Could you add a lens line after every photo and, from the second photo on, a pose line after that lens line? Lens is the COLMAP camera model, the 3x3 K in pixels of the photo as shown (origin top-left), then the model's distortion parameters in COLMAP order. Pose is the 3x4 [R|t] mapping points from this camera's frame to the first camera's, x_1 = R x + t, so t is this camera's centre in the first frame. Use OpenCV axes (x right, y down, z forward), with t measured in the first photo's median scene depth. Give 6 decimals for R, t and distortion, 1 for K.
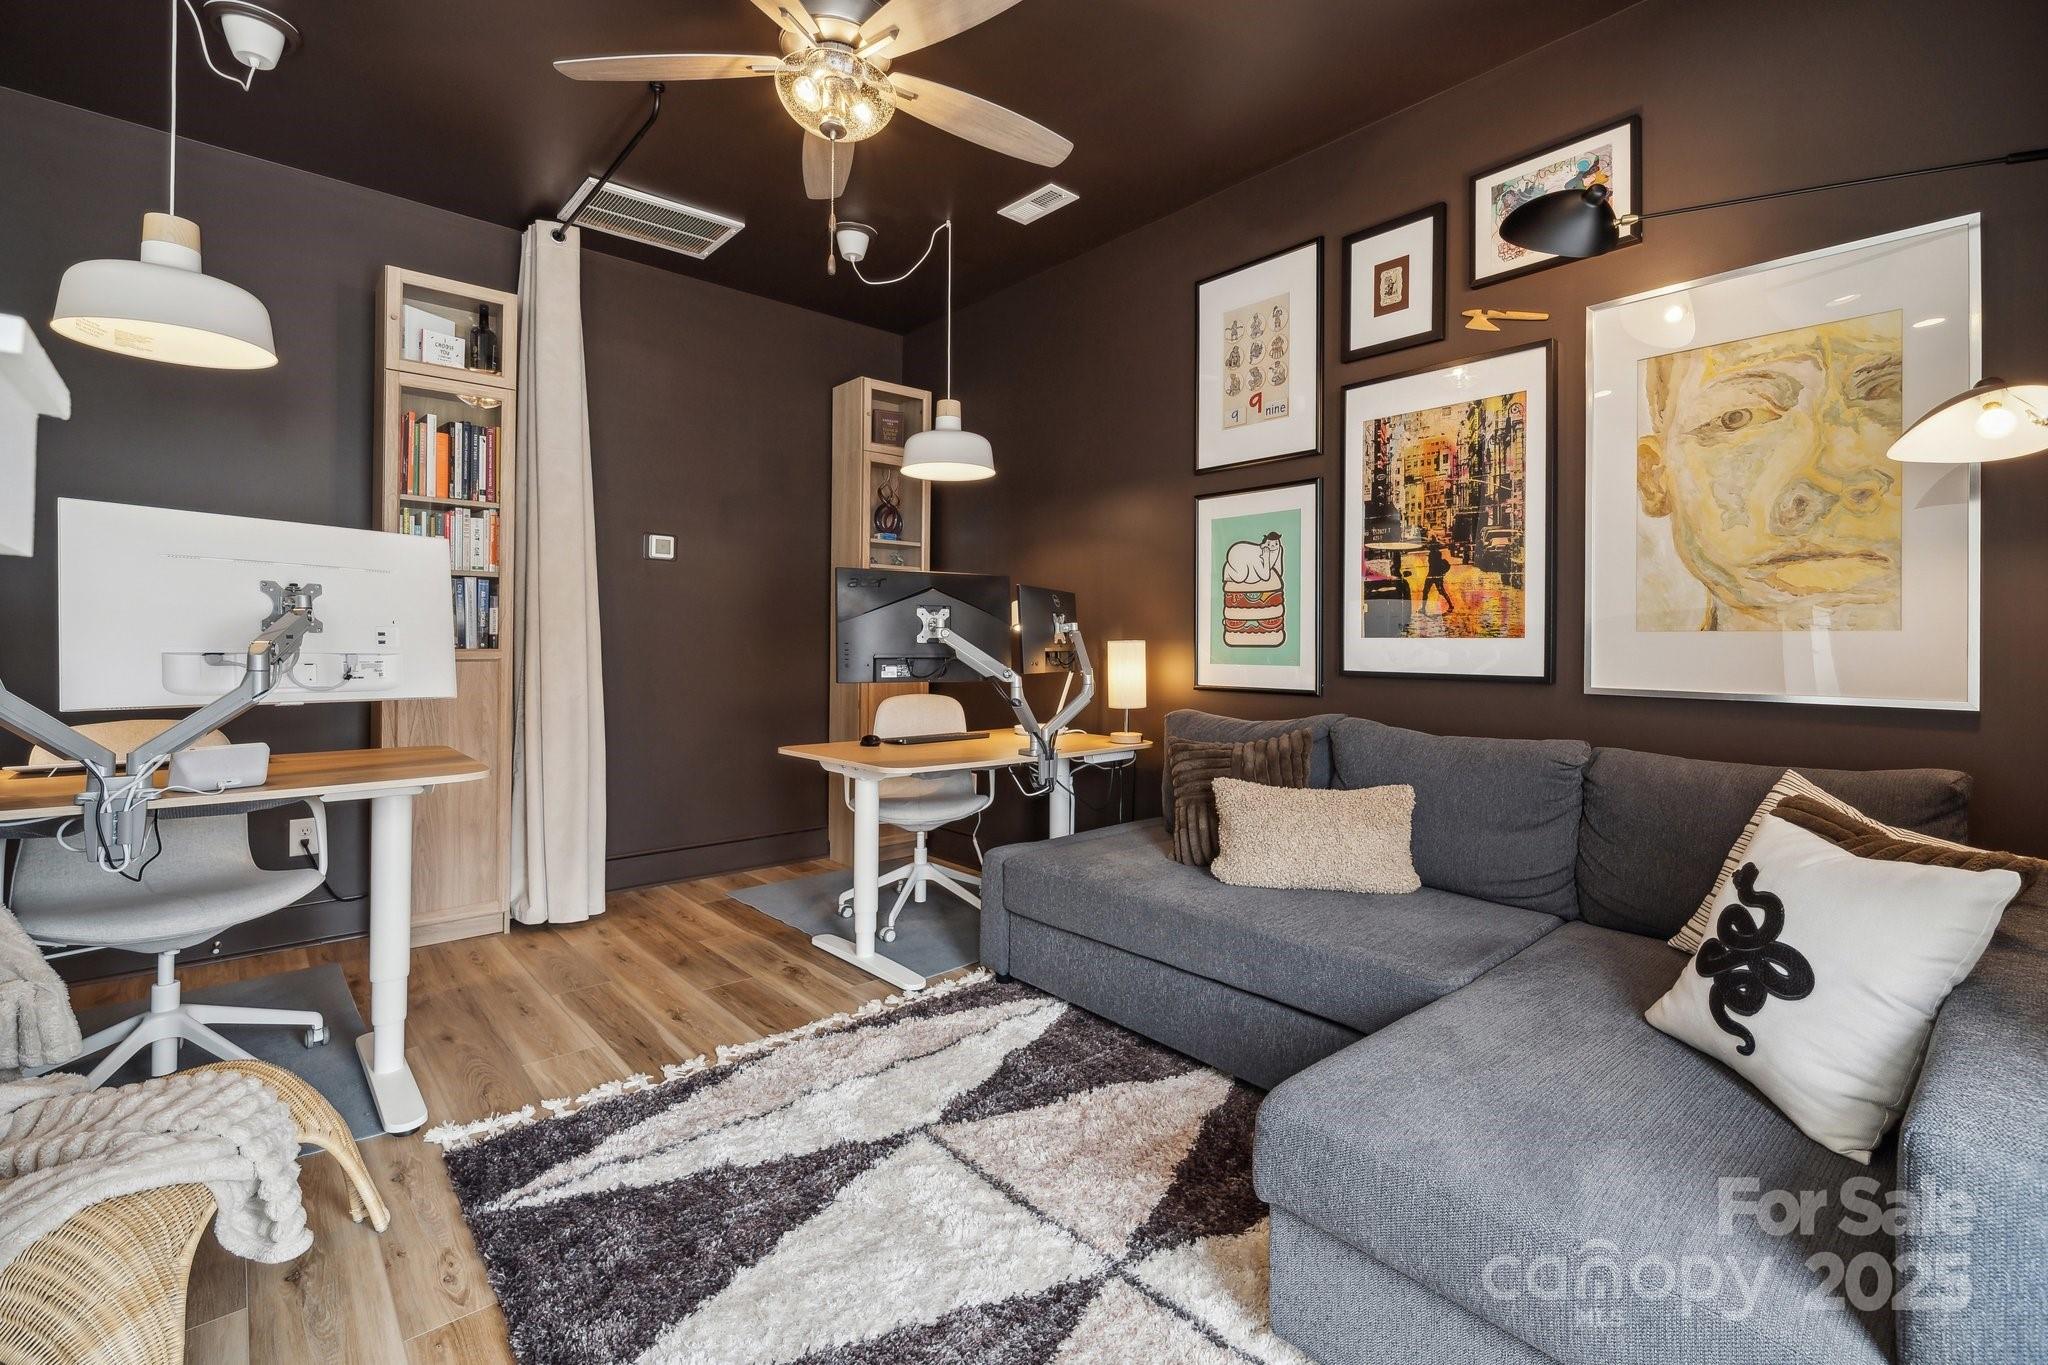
lens RADIAL K [[930.9, 0, 1004.3], [0, 930.9, 640.2], [0, 0, 1]] dist [0.002547, -0.000128]
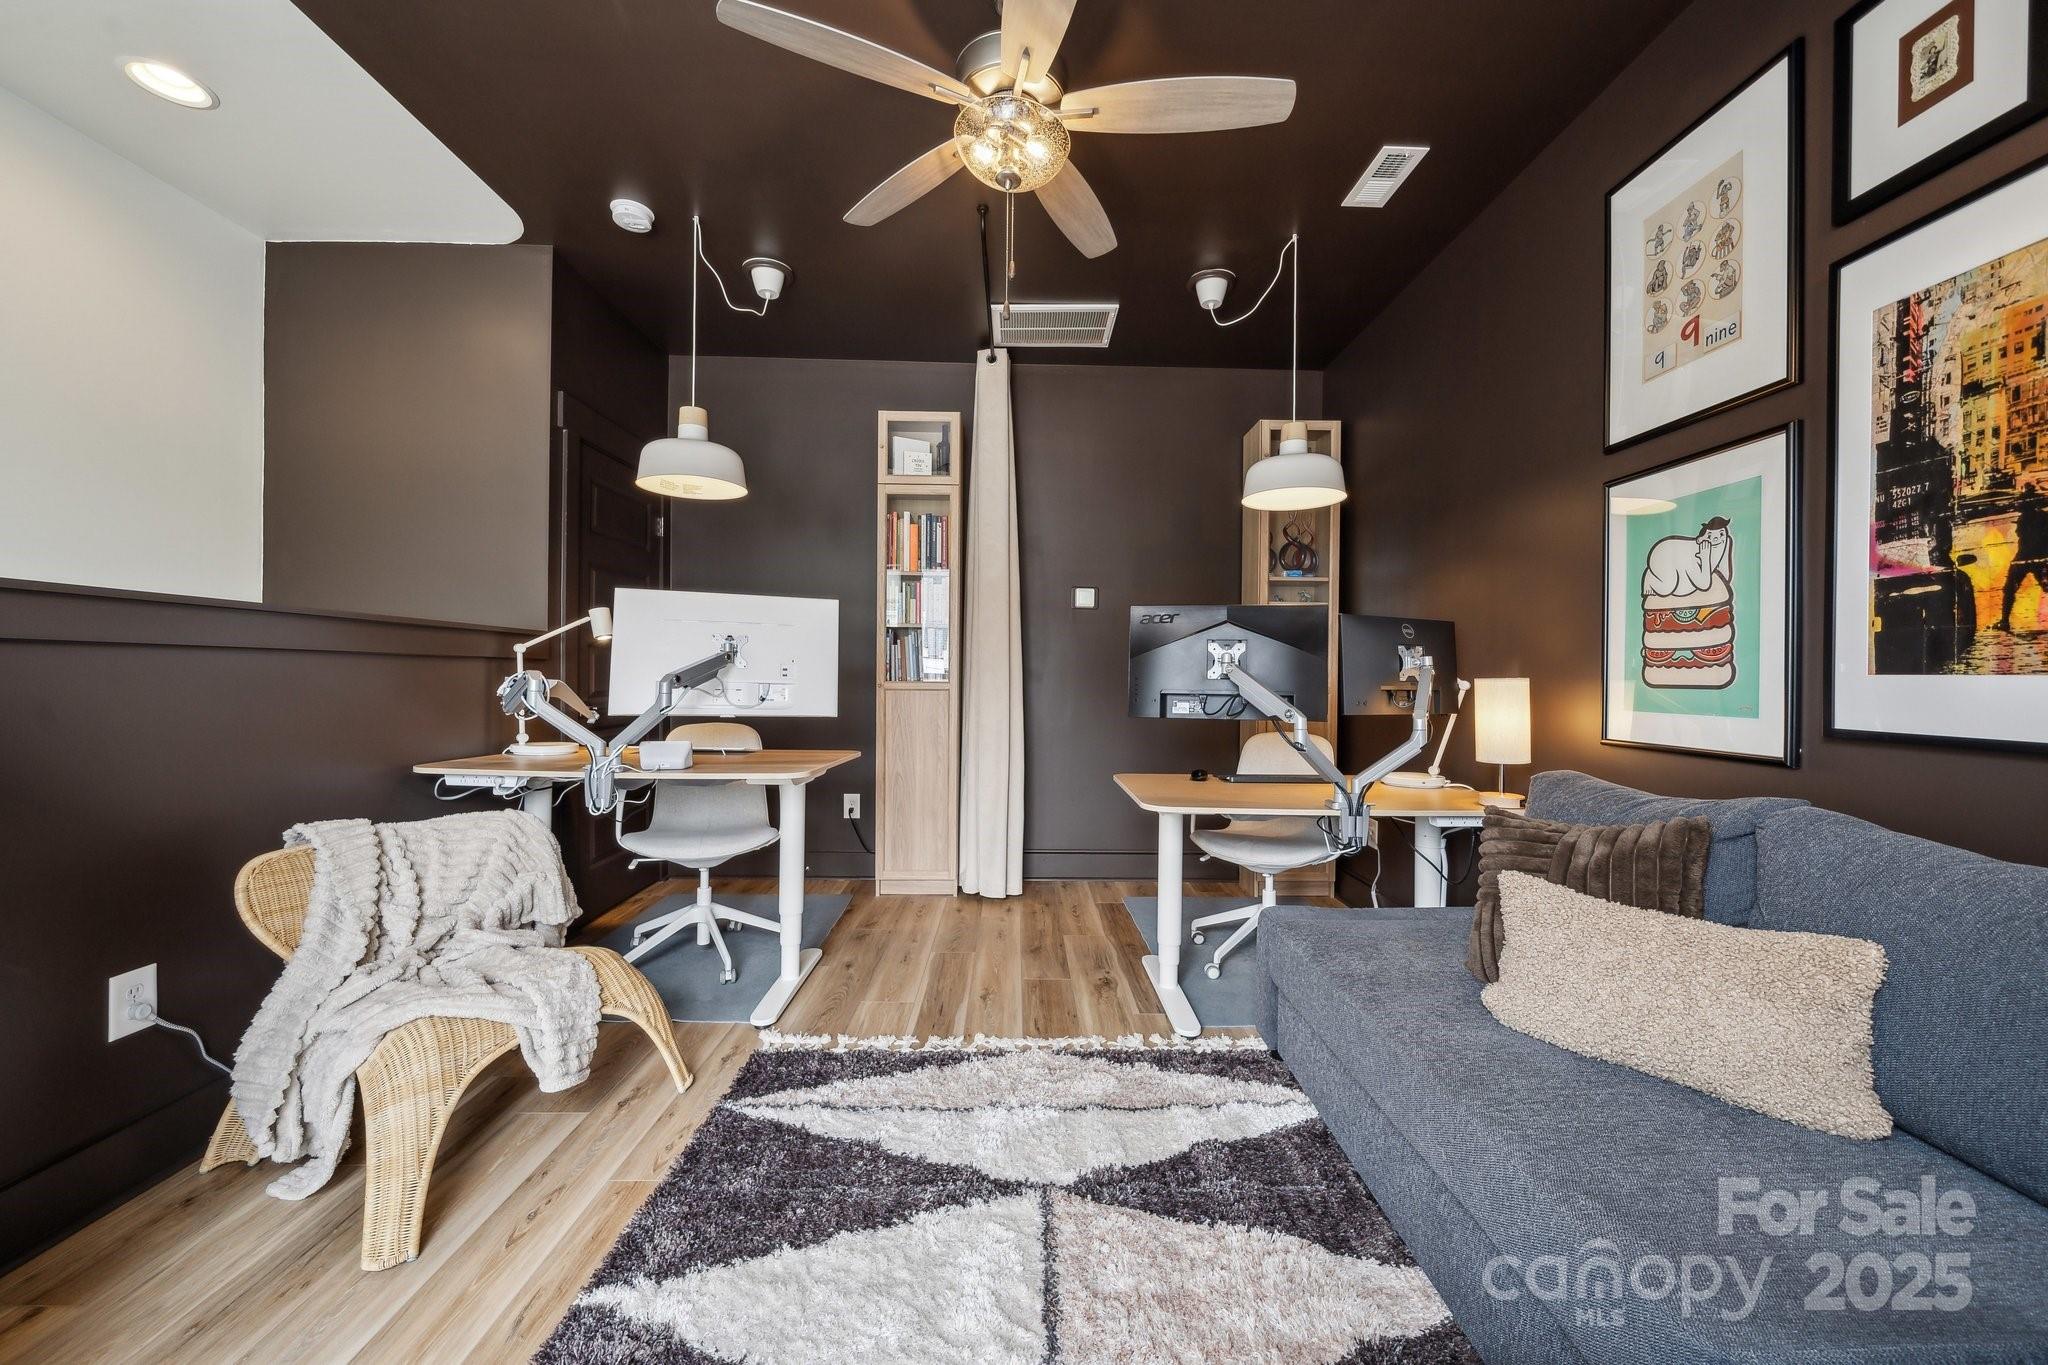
lens RADIAL K [[764.7, 0, 1018.8], [0, 764.7, 677.3], [0, 0, 1]] dist [-0.003737, -0.000051]
pose [[0.762231, 0.005366, -0.647283, 0.288928], [-0.005958, 0.999981, 0.001274, 0.001635], [0.647278, 0.002885, 0.762249, 0.282515]]
